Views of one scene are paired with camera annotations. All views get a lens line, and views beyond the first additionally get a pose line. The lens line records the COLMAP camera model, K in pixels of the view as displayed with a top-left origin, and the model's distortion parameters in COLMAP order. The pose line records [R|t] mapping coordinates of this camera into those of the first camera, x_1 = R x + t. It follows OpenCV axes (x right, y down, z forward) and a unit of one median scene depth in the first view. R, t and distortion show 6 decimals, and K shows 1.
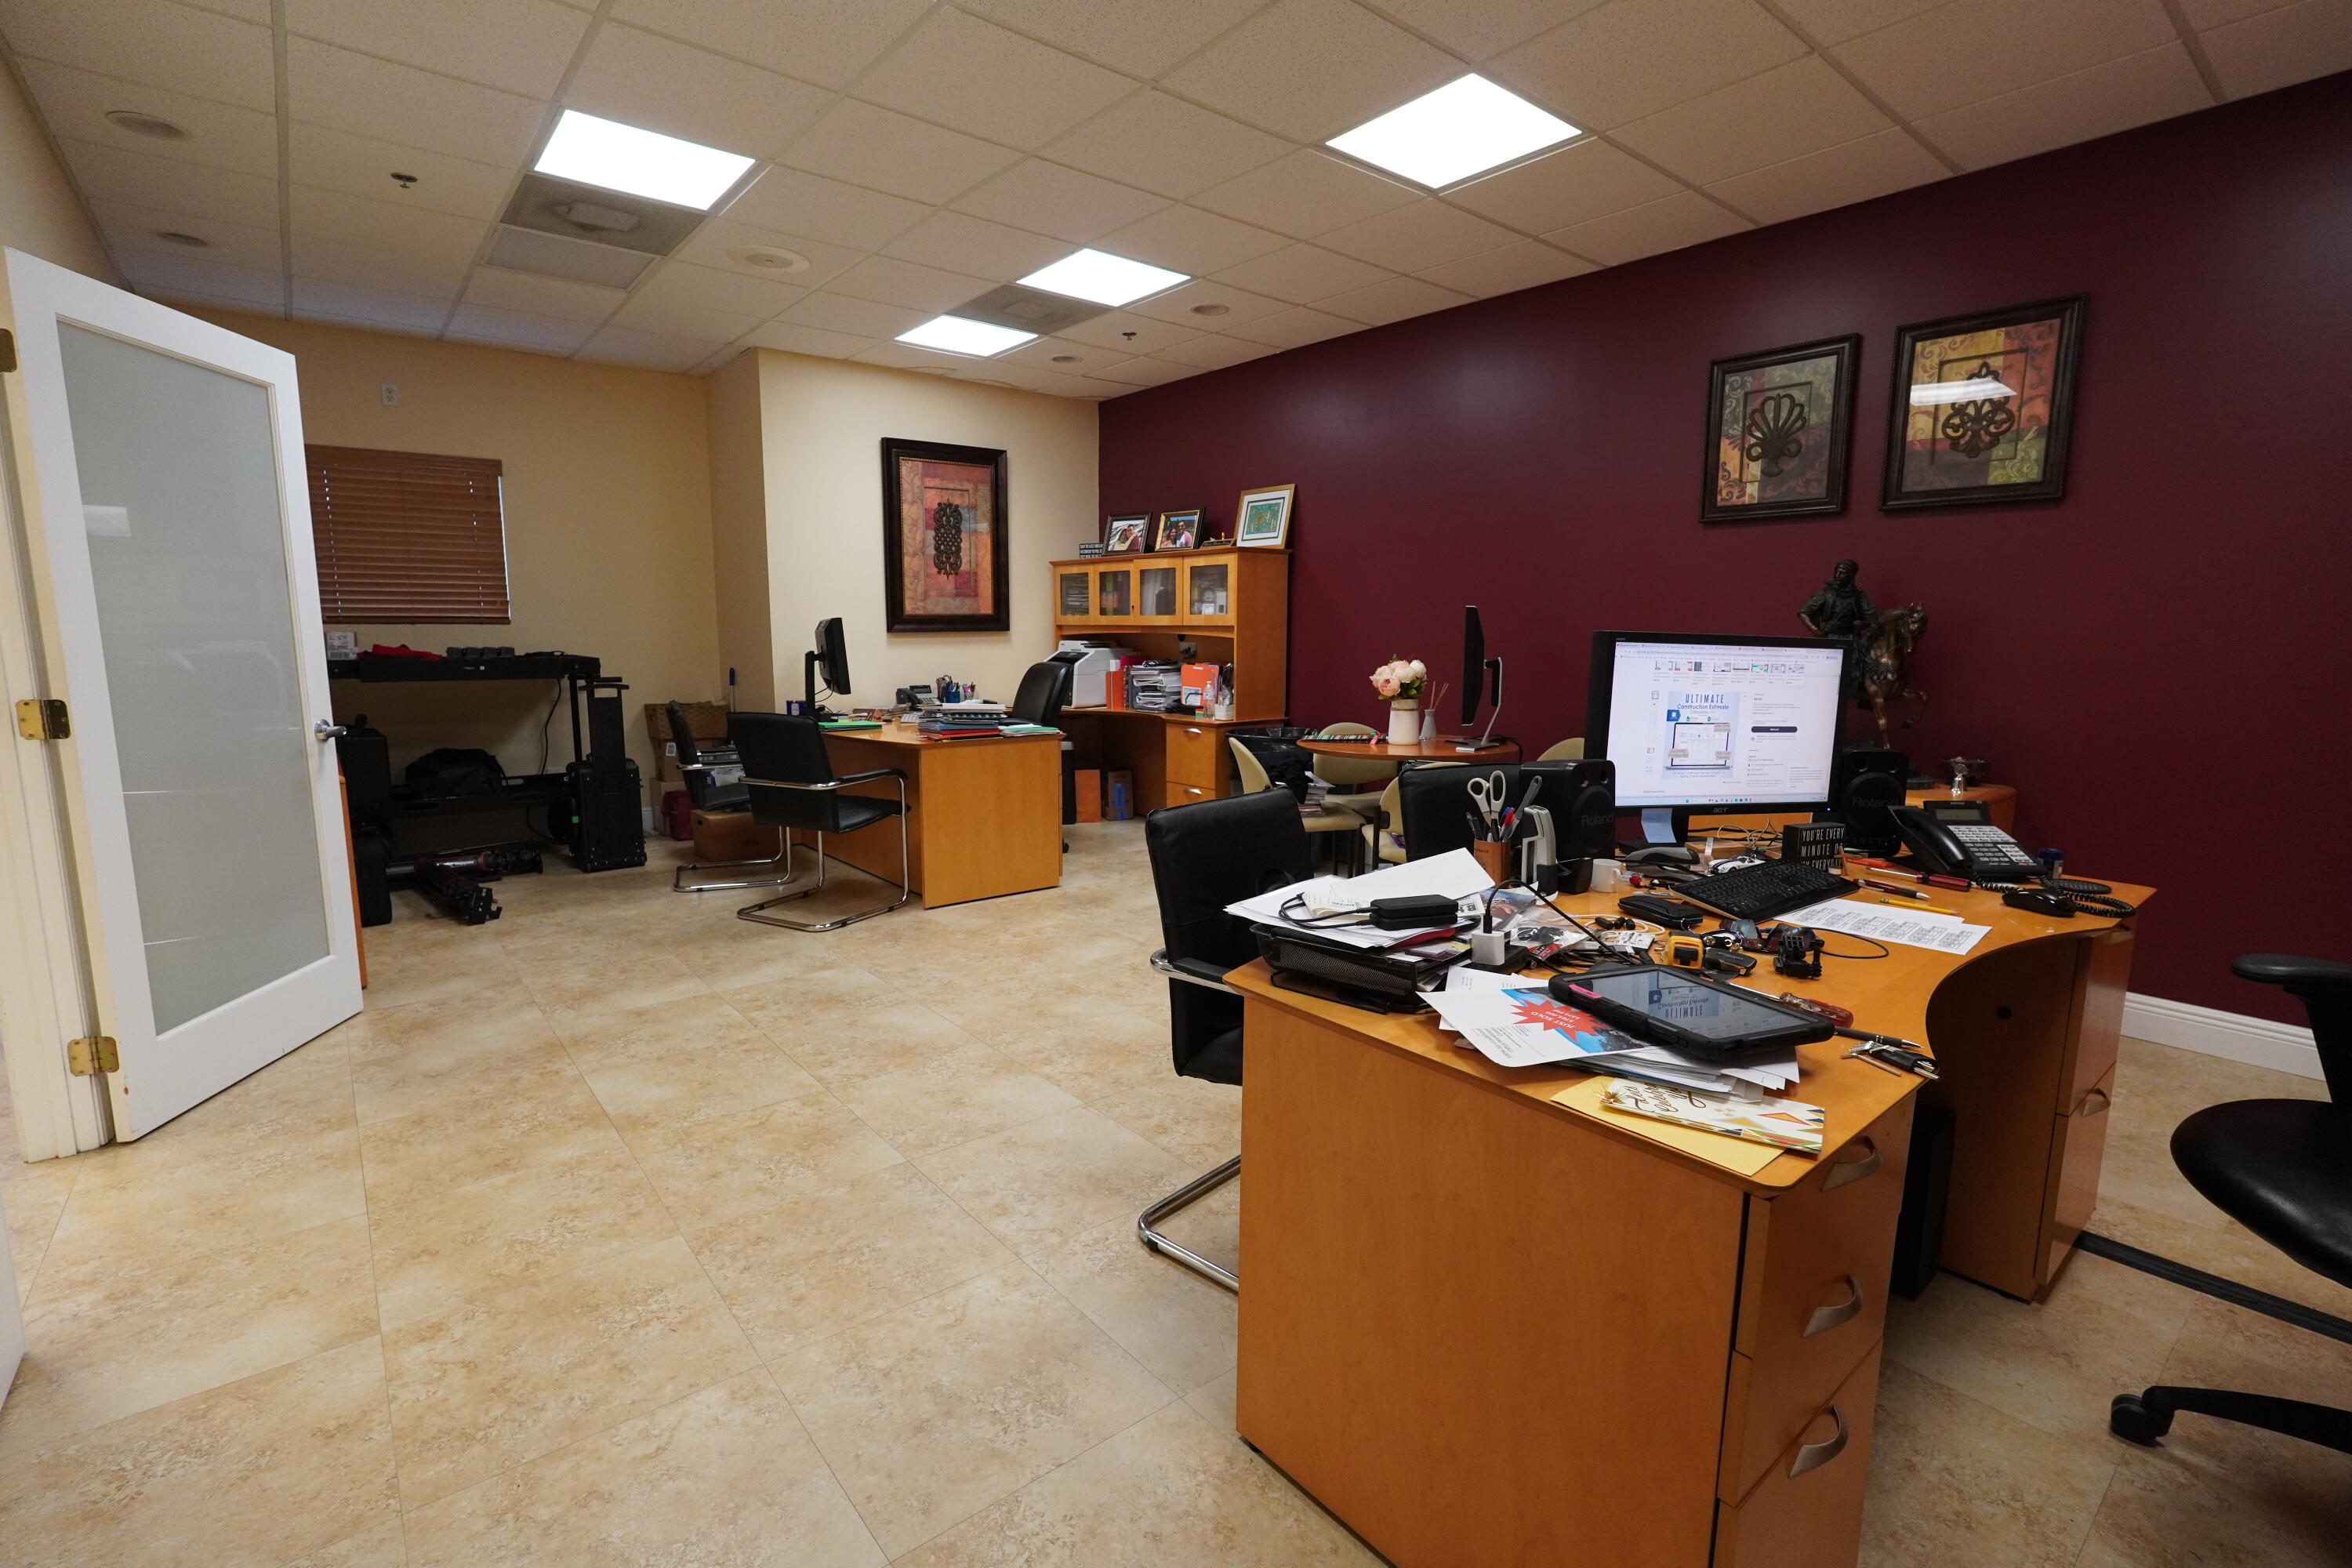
lens RADIAL K [[1075.0, 0, 1183.3], [0, 1075.0, 779.3], [0, 0, 1]] dist [-0.019189, 0.008441]
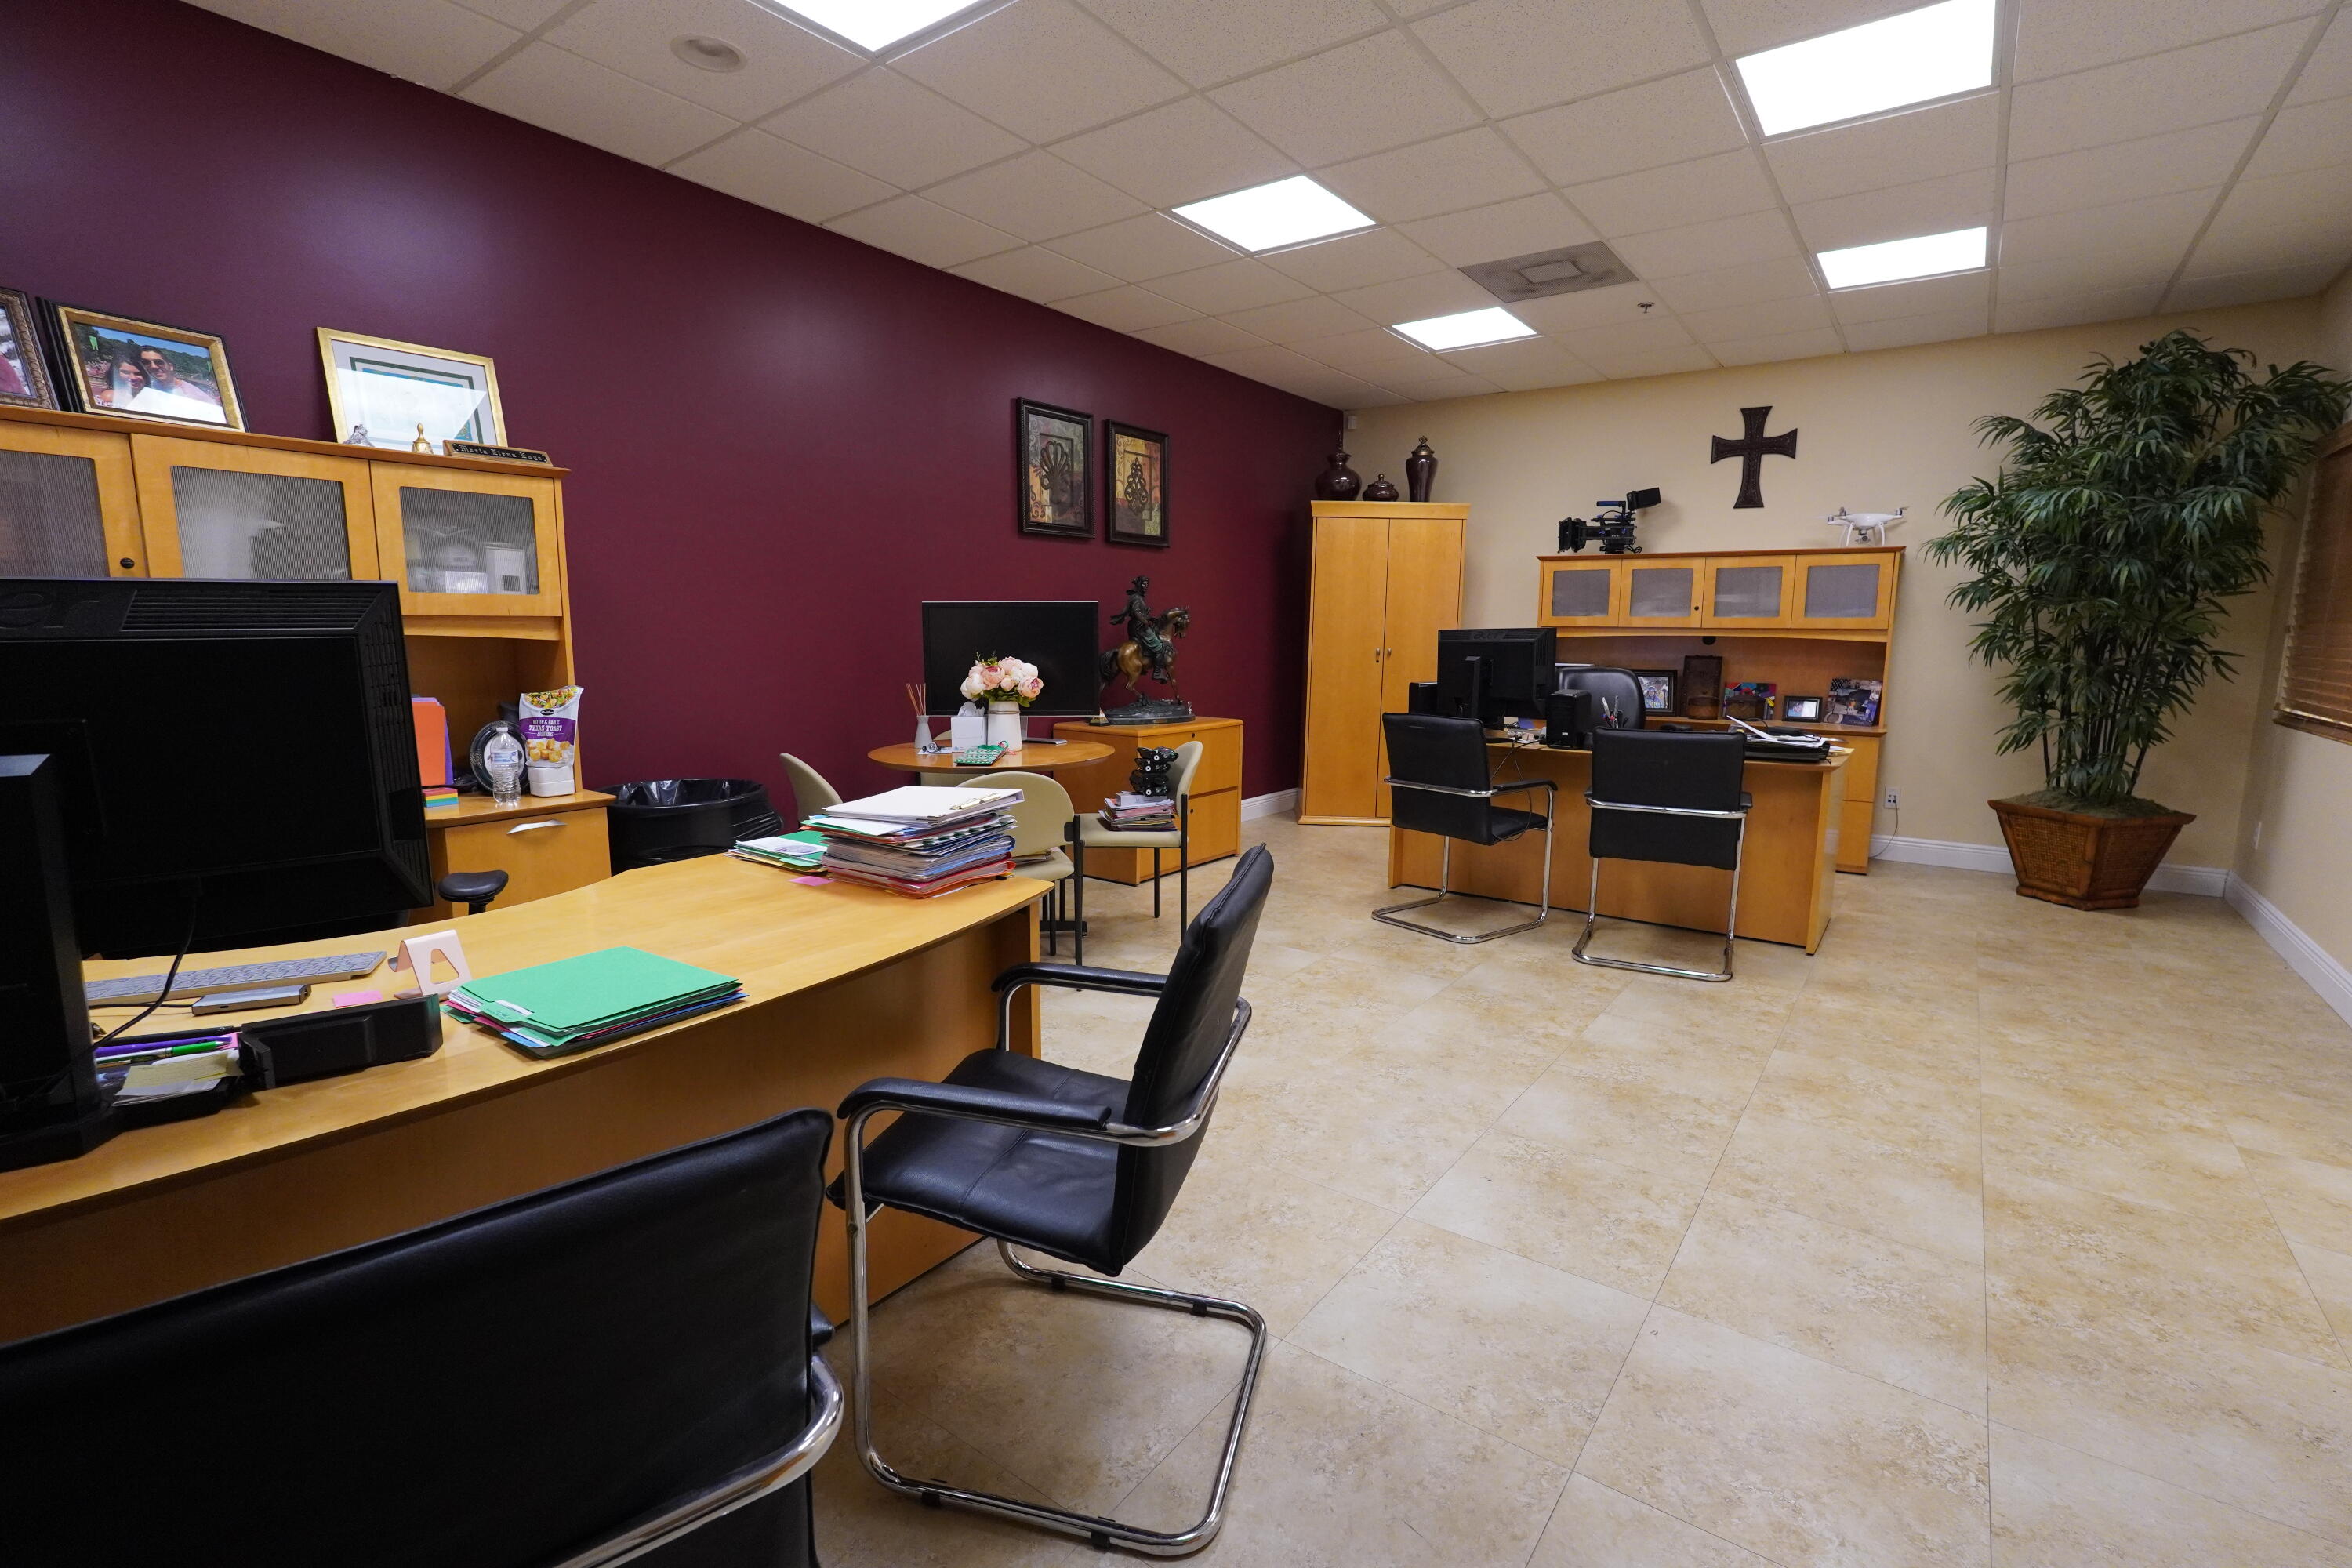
lens RADIAL K [[1075.0, 0, 1181.3], [0, 1075.0, 779.5], [0, 0, 1]] dist [-0.019189, 0.008441]
pose [[-0.248427, -0.143886, 0.957904, -1.053062], [0.128819, 0.975215, 0.179894, -0.230136], [-0.960047, 0.168087, -0.223735, 1.605152]]
